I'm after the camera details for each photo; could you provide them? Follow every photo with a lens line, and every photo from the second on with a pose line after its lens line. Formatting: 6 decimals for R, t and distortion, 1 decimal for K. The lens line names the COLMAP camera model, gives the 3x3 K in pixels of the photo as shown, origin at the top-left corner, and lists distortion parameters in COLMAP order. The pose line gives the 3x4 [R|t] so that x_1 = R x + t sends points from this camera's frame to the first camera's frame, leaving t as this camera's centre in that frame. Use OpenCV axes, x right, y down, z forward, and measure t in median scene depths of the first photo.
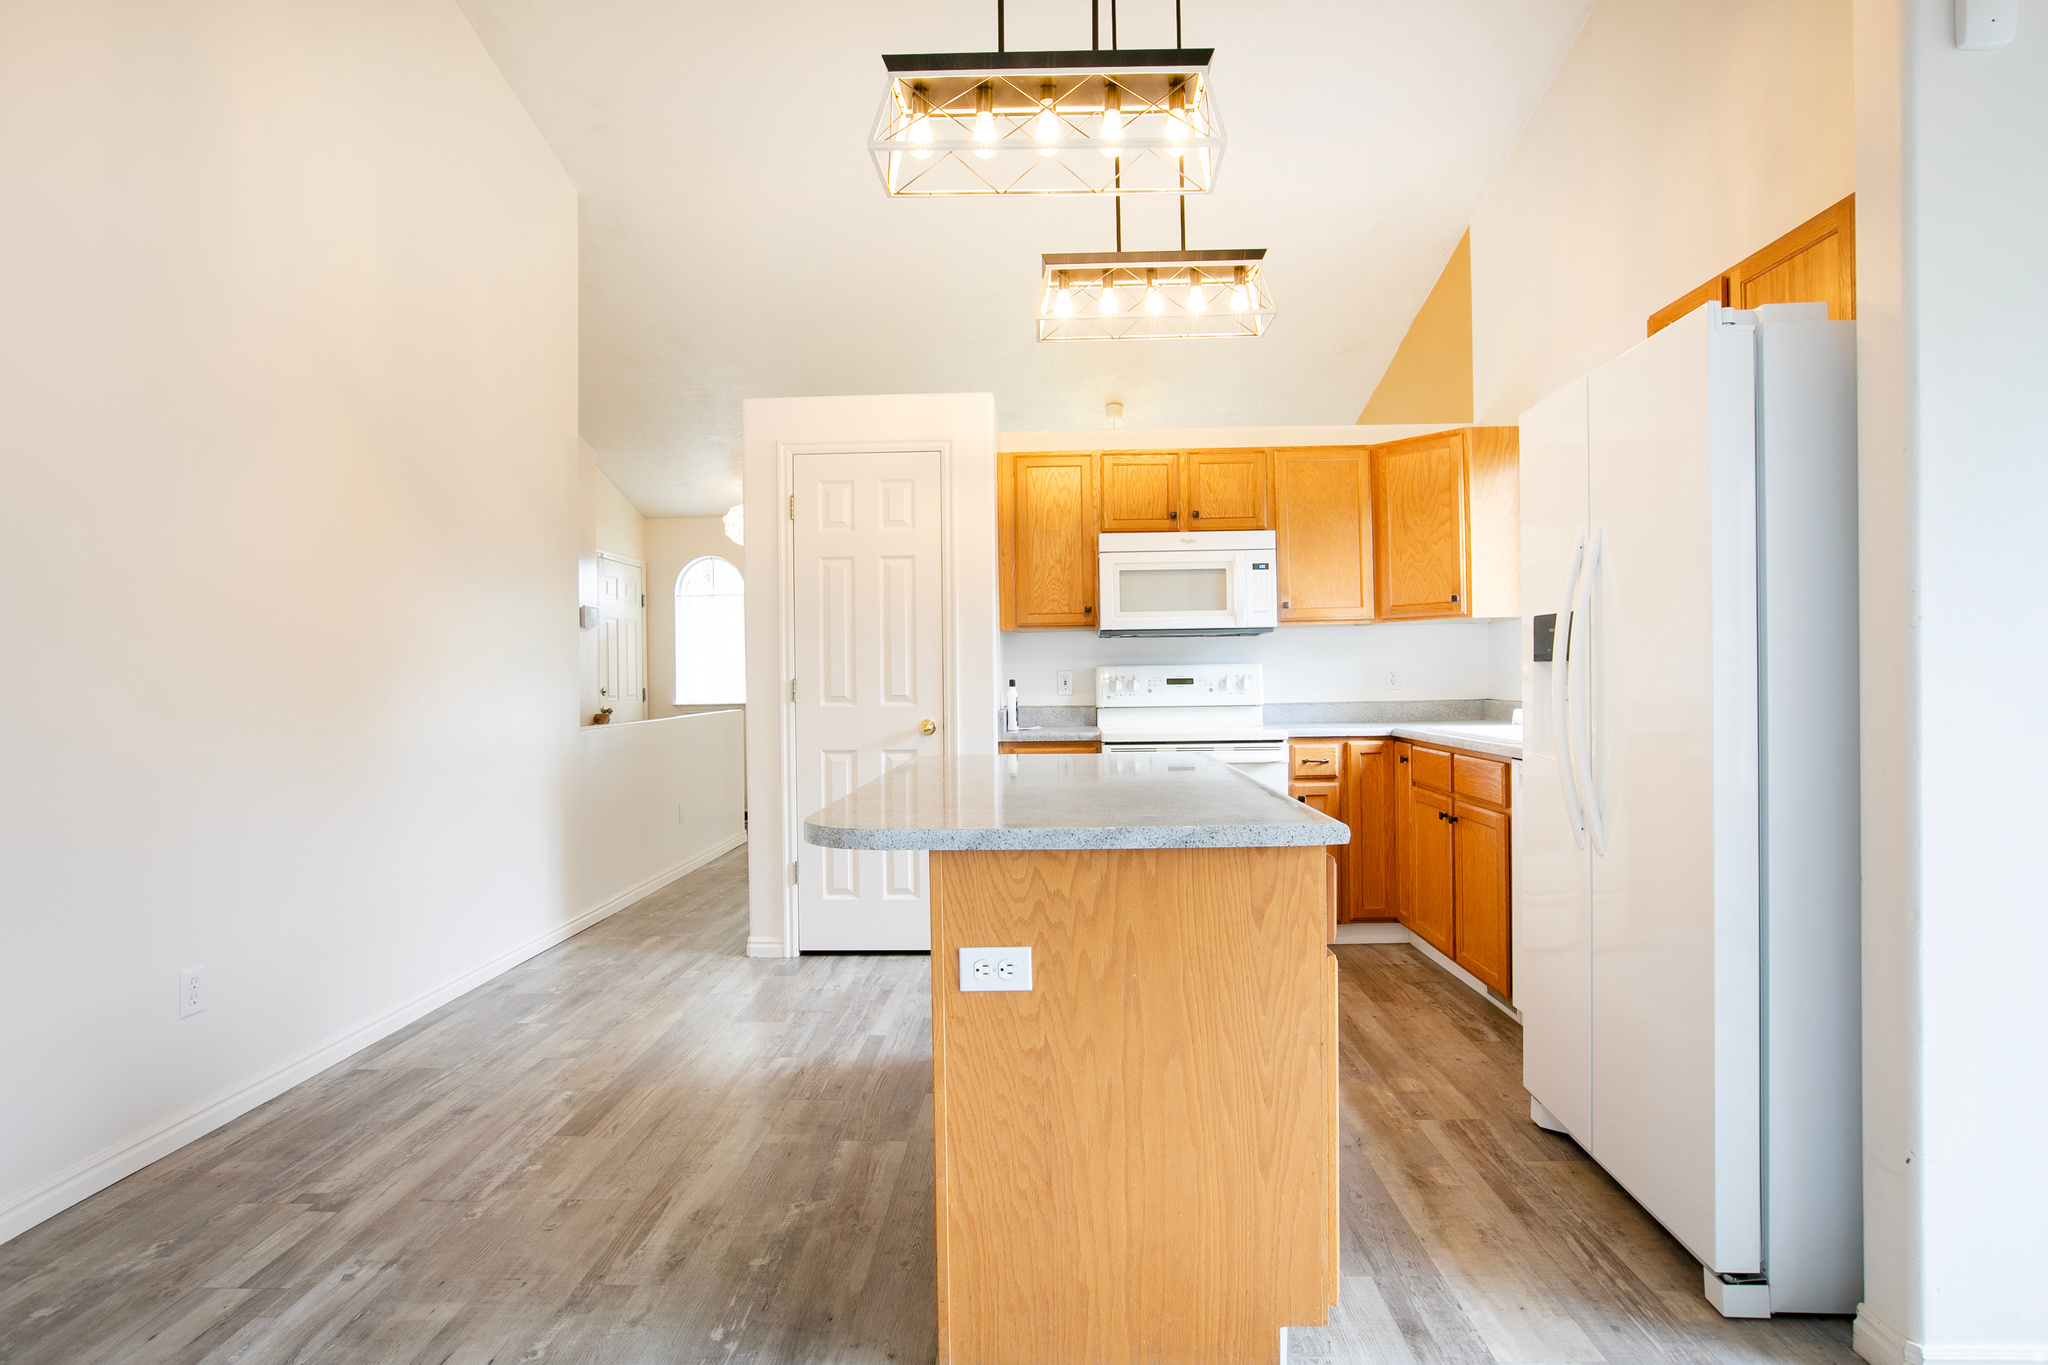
lens RADIAL K [[1079.6, 0, 1024.0], [0, 1079.6, 681.7], [0, 0, 1]] dist [-0.034304, 0.010370]
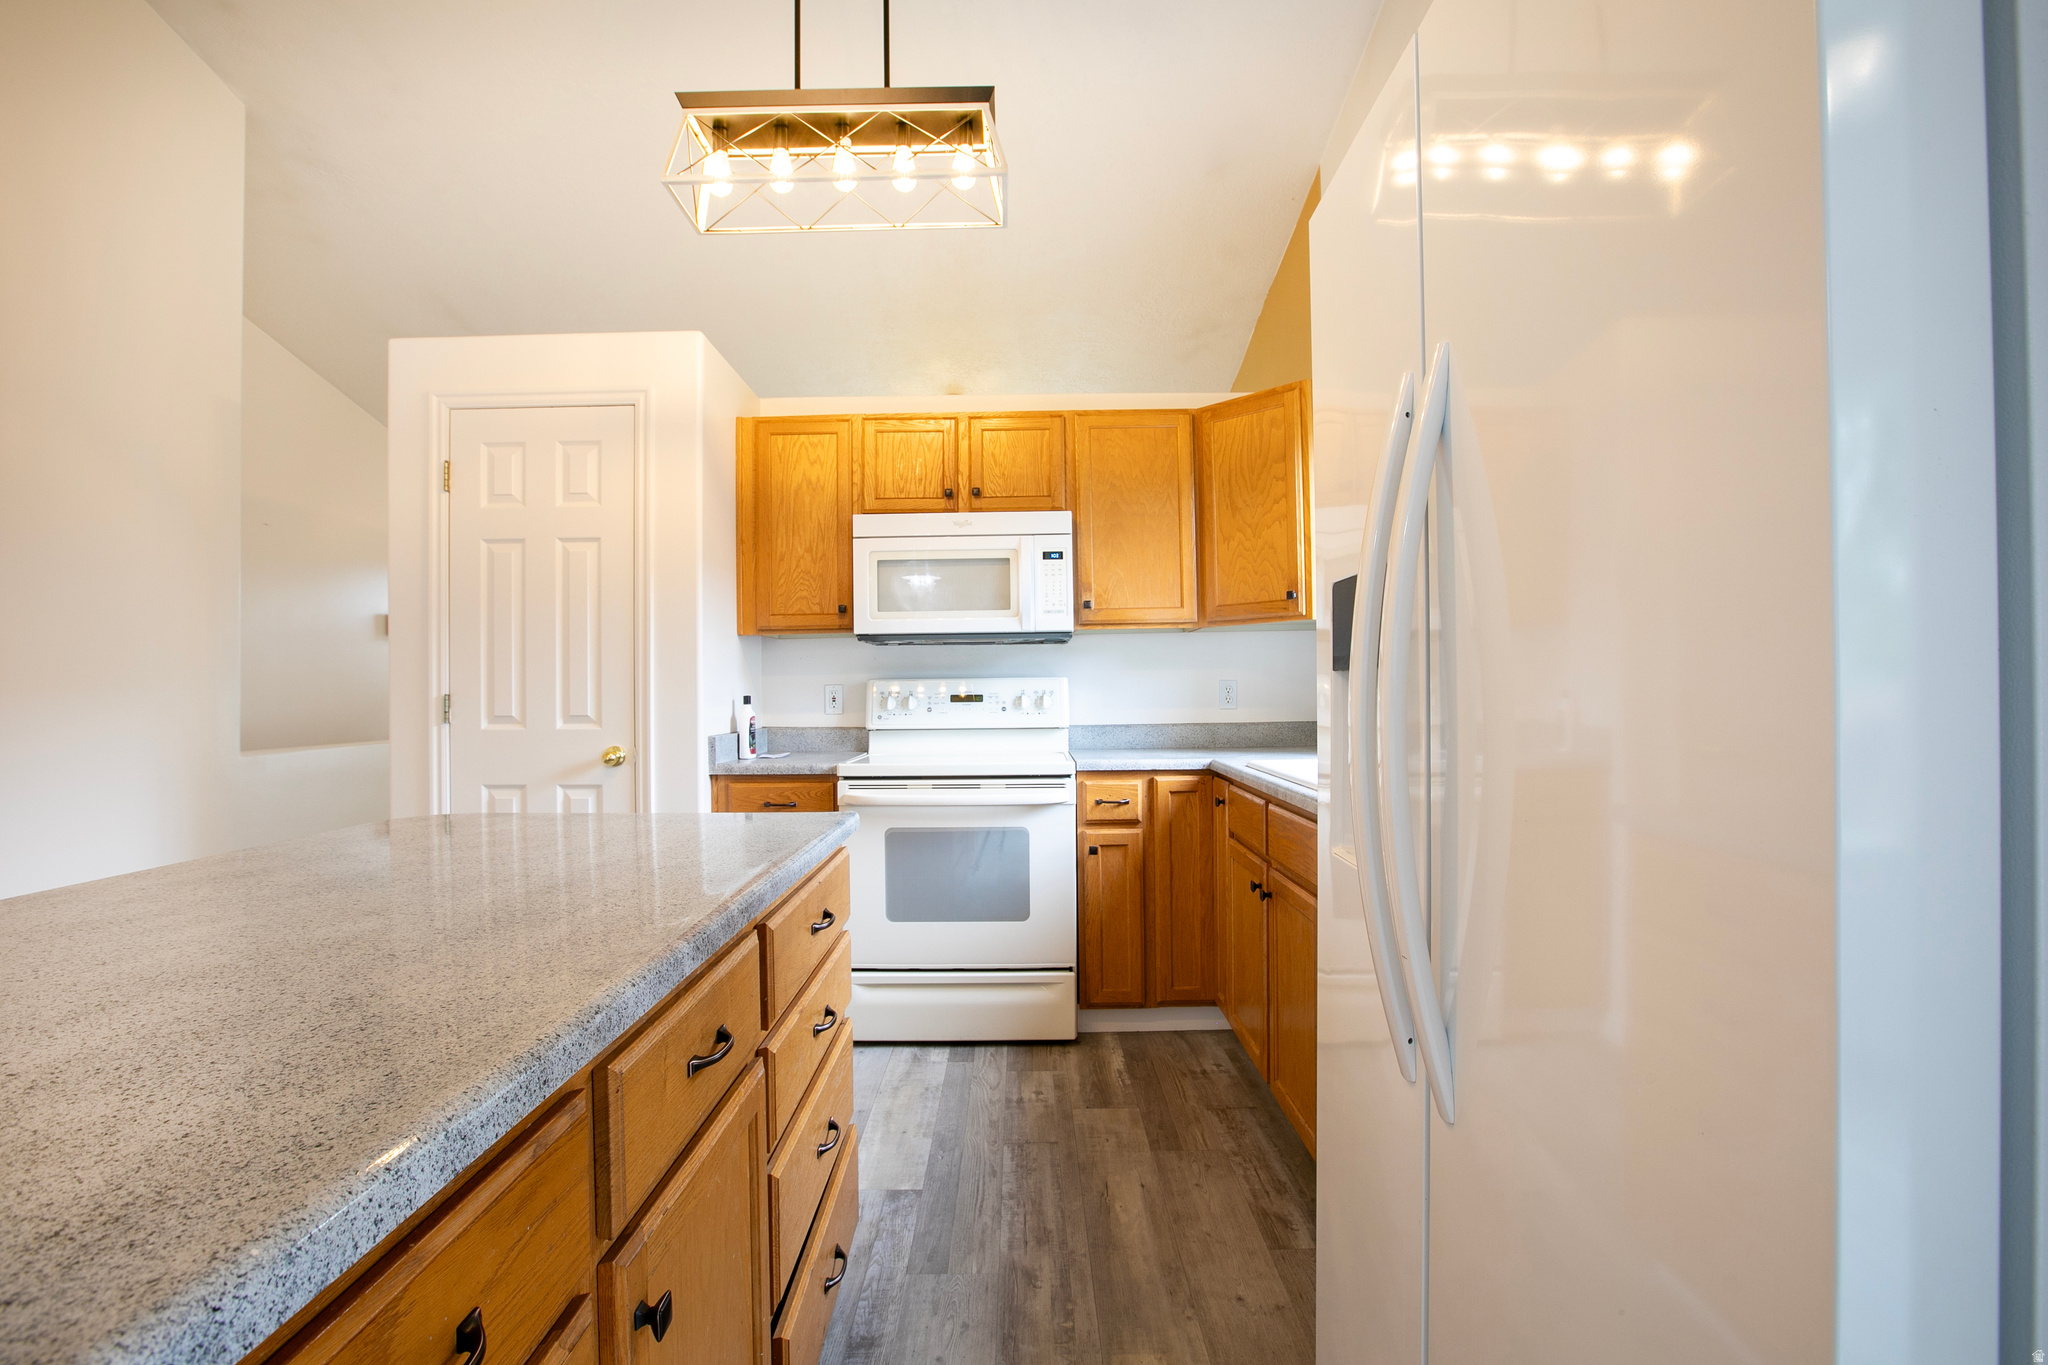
lens RADIAL K [[933.3, 0, 1002.6], [0, 933.3, 686.6], [0, 0, 1]] dist [-0.045888, 0.014382]
pose [[0.999877, 0.003916, 0.015187, 0.180826], [-0.003801, 0.999964, -0.007590, -0.004482], [-0.015216, 0.007532, 0.999856, 0.323203]]
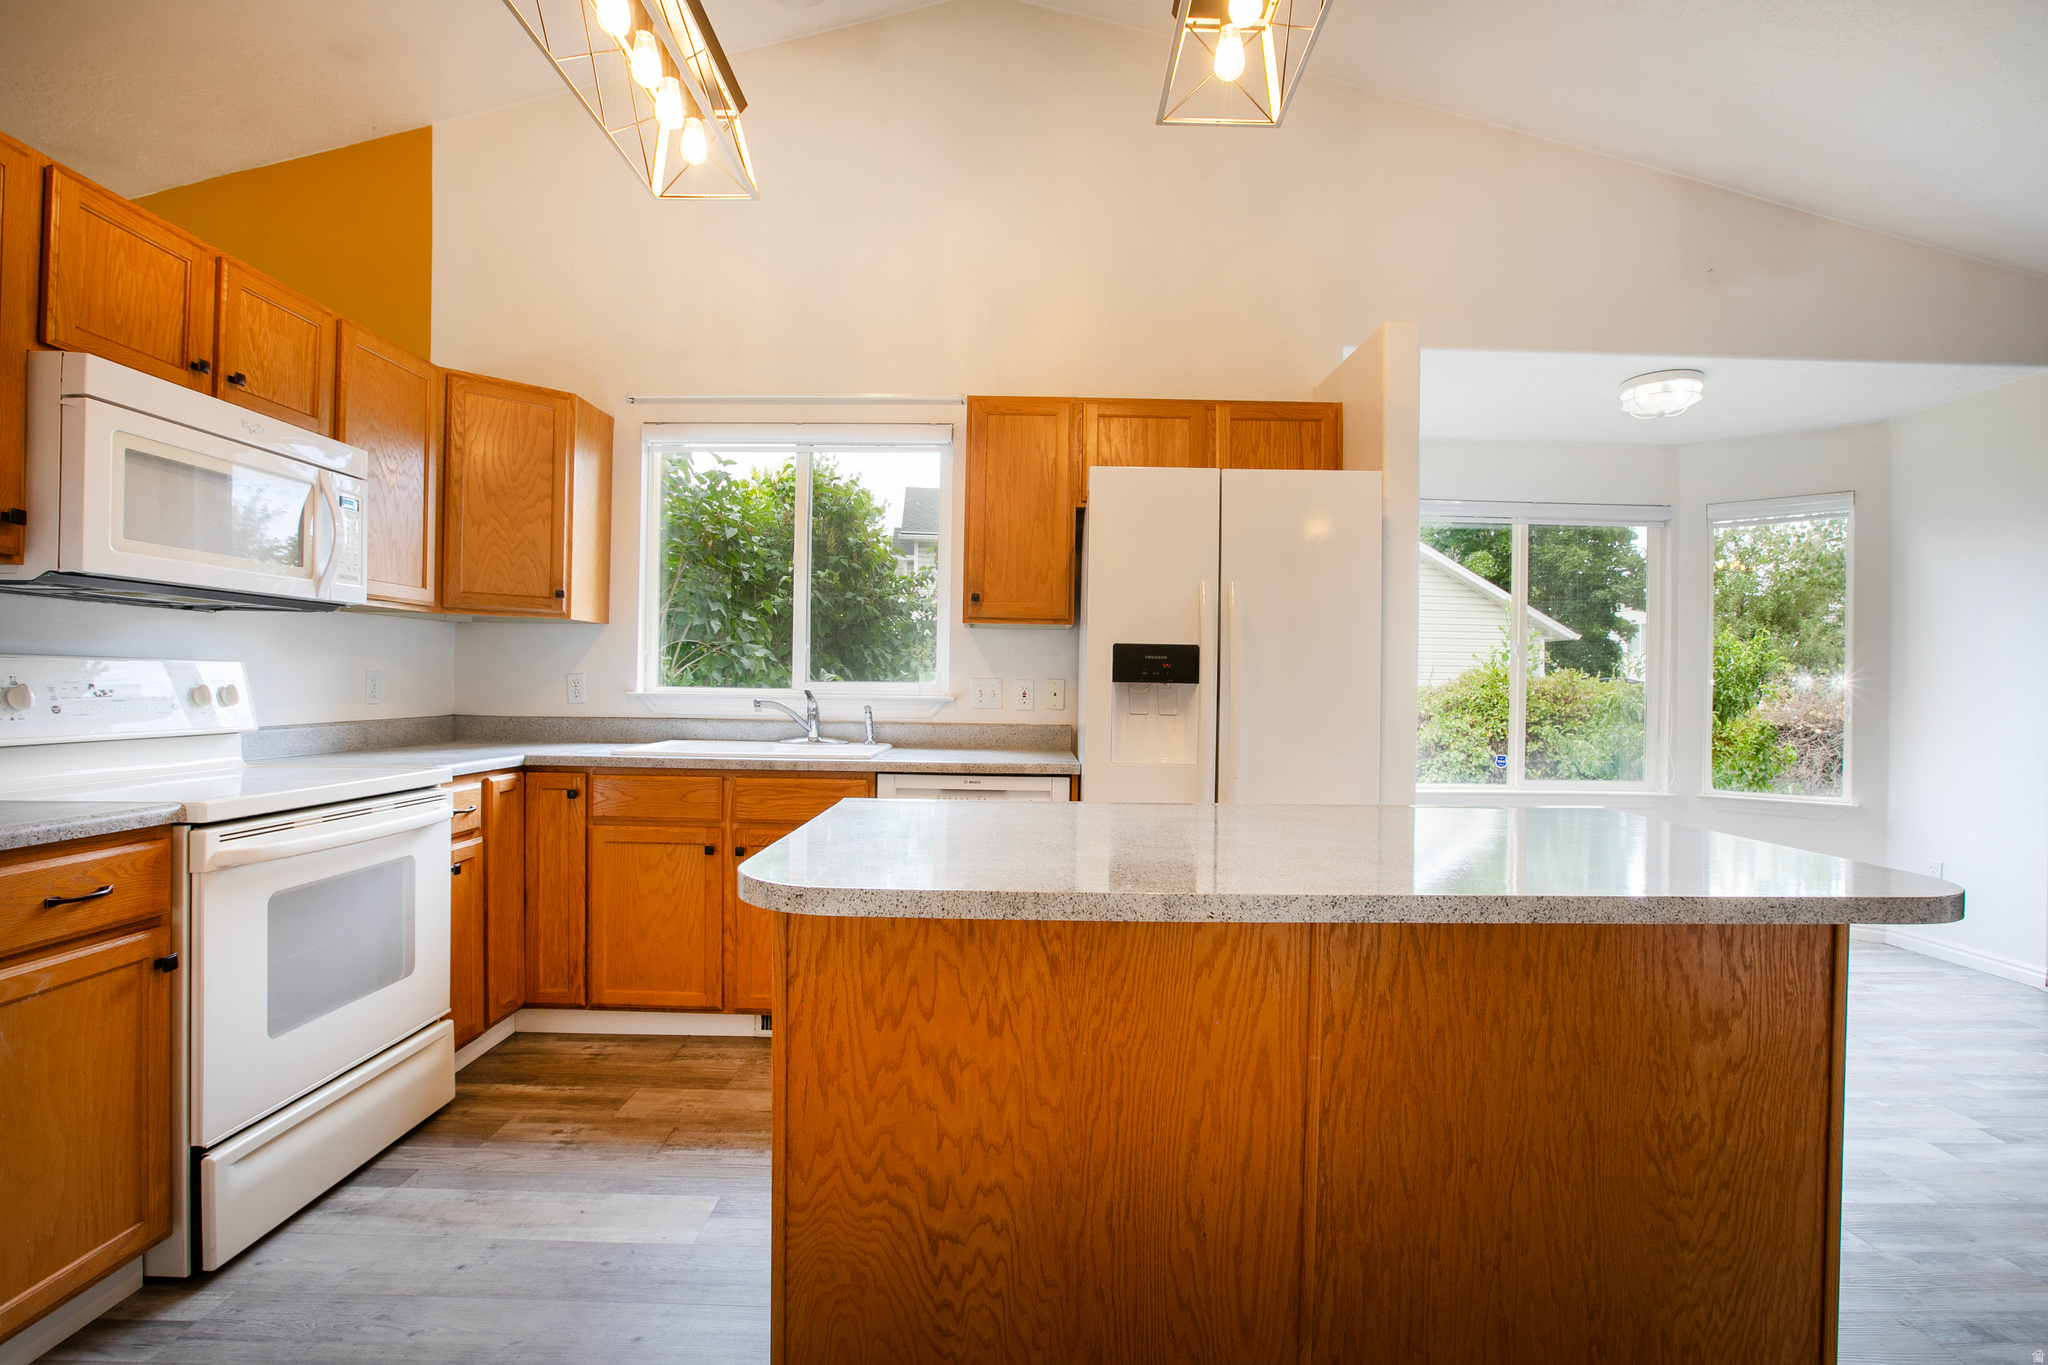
lens RADIAL K [[933.3, 0, 1020.0], [0, 933.3, 689.9], [0, 0, 1]] dist [-0.045888, 0.014382]
pose [[-0.027906, 0.011138, 0.999549, -0.319864], [-0.007801, 0.999905, -0.011360, 0.001525], [-0.999580, -0.008115, -0.027816, 0.667689]]
